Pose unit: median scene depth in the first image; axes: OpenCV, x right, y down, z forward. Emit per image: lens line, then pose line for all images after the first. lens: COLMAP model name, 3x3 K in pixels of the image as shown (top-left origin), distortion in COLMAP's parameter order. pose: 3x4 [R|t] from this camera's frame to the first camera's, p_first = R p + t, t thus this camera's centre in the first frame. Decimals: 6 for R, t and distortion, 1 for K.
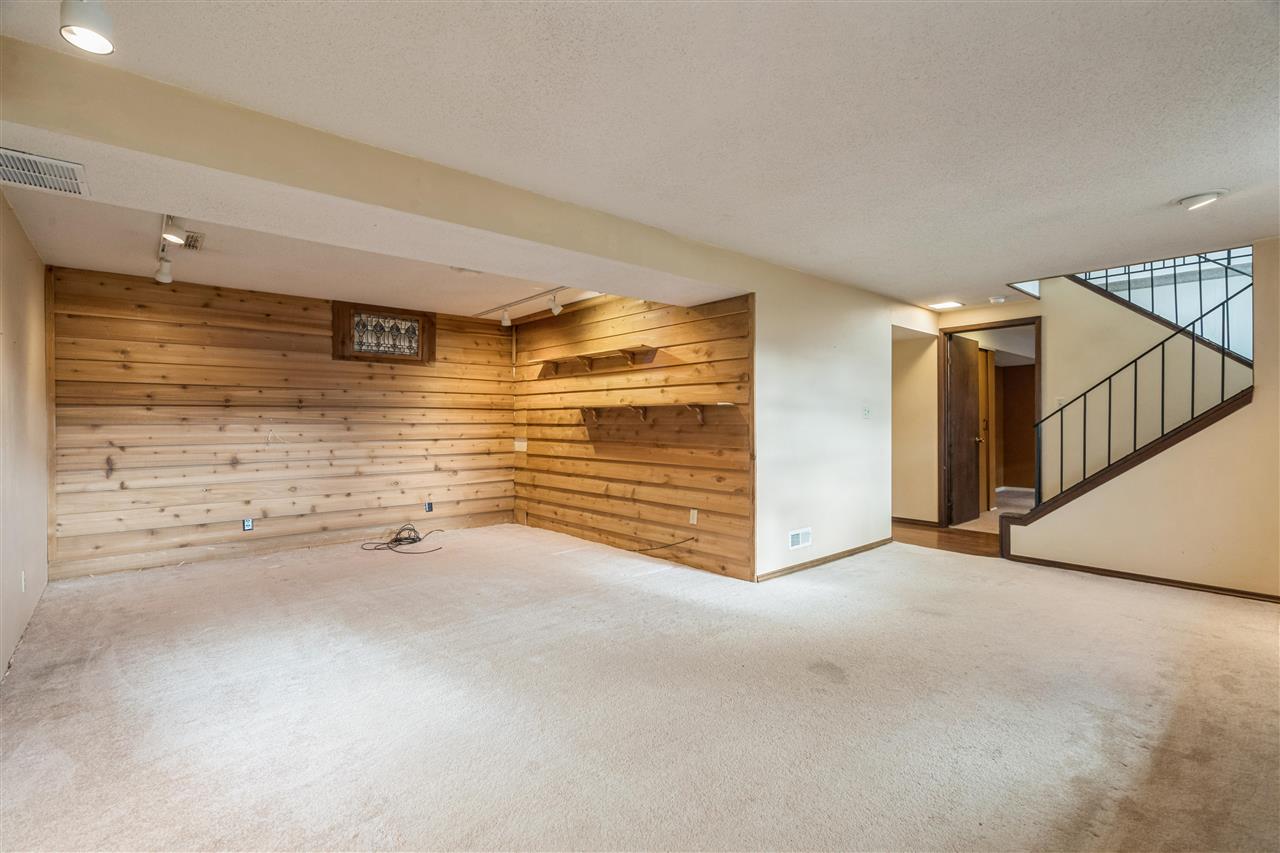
lens RADIAL K [[581.2, 0, 642.4], [0, 581.2, 423.6], [0, 0, 1]] dist [-0.008185, 0.003631]
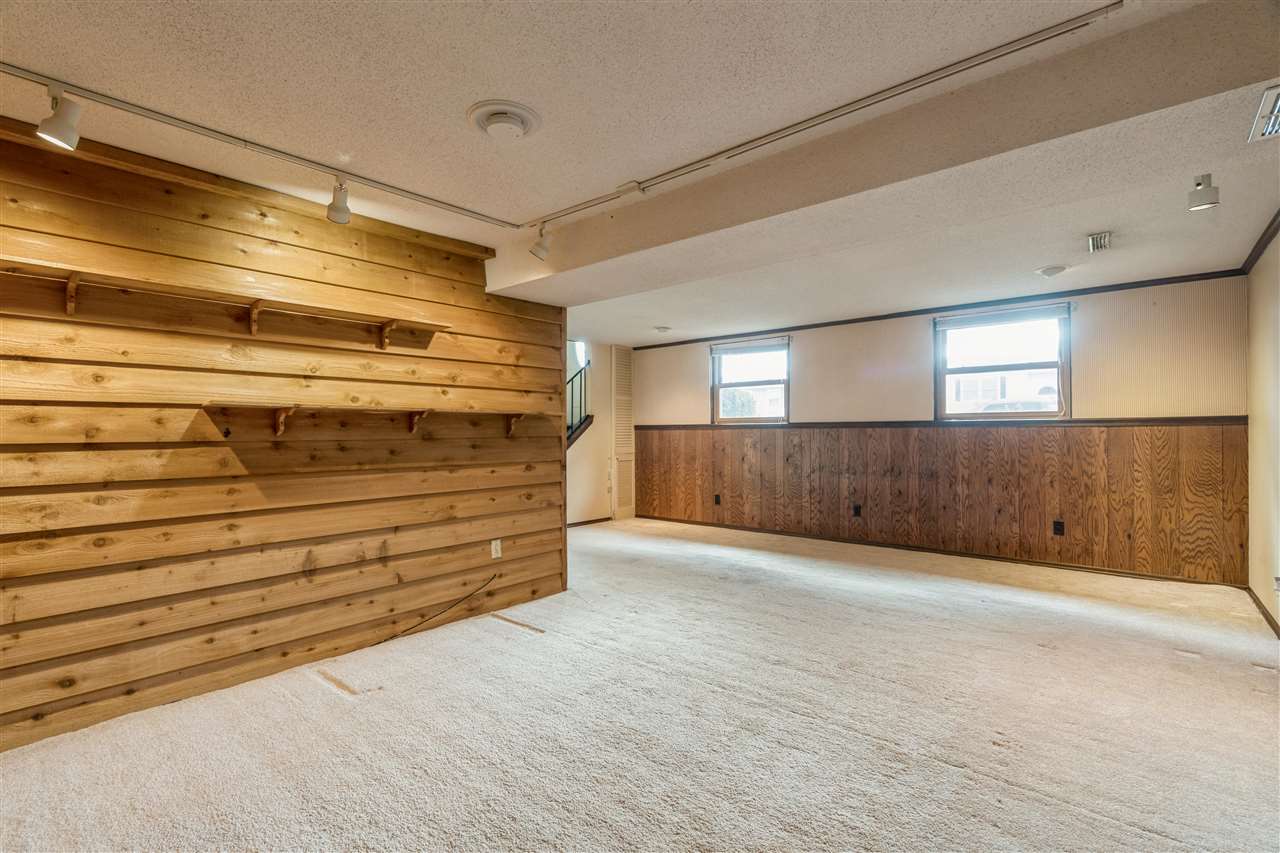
lens RADIAL K [[581.2, 0, 644.1], [0, 581.2, 426.7], [0, 0, 1]] dist [-0.008185, 0.003631]
pose [[-0.147509, 0.007466, 0.989032, -0.703213], [0.008213, 0.999946, -0.006323, -0.005847], [-0.989027, 0.007190, -0.147563, 0.843936]]
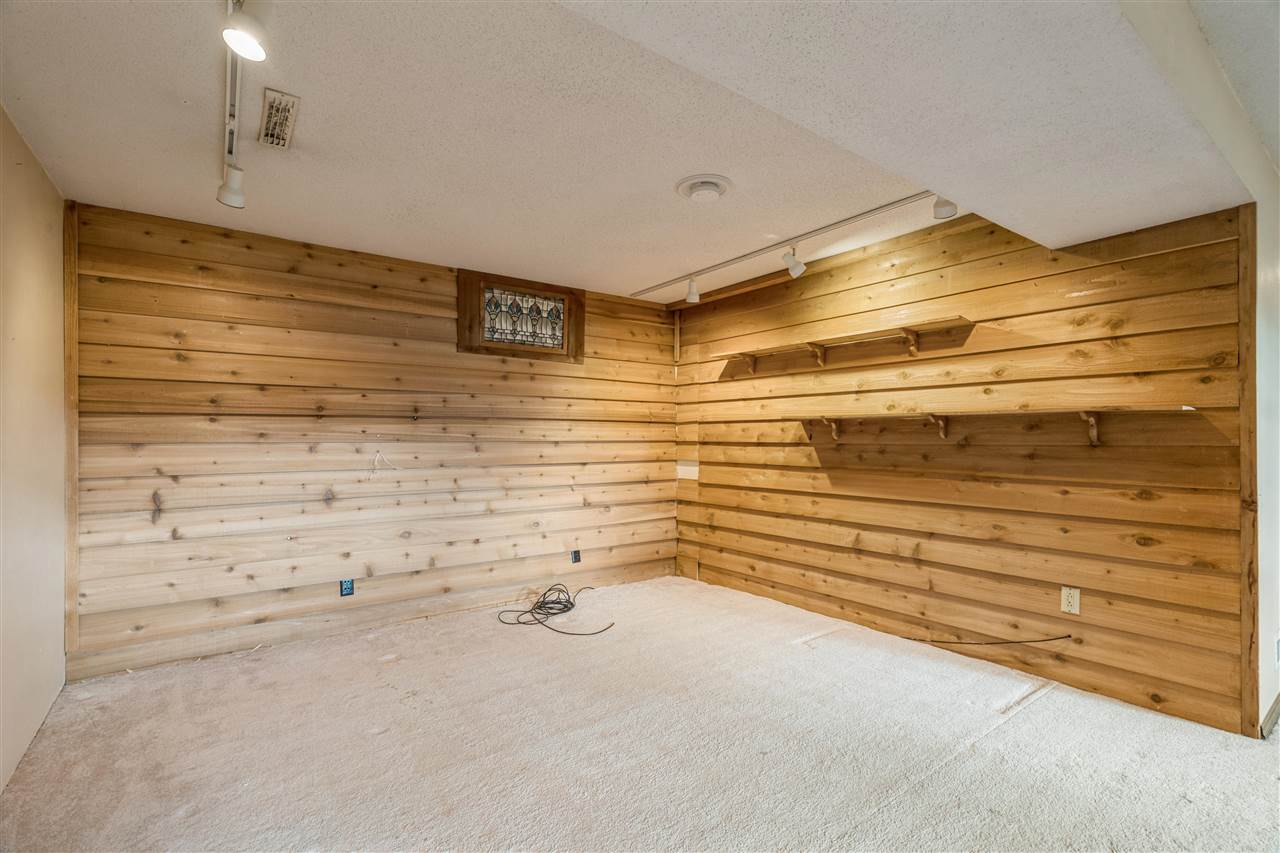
lens RADIAL K [[581.2, 0, 640.3], [0, 581.2, 436.5], [0, 0, 1]] dist [-0.008185, 0.003631]
pose [[0.996217, 0.001188, -0.086891, -0.275927], [-0.001714, 0.999981, -0.005982, -0.002495], [0.086882, 0.006108, 0.996200, 0.343988]]
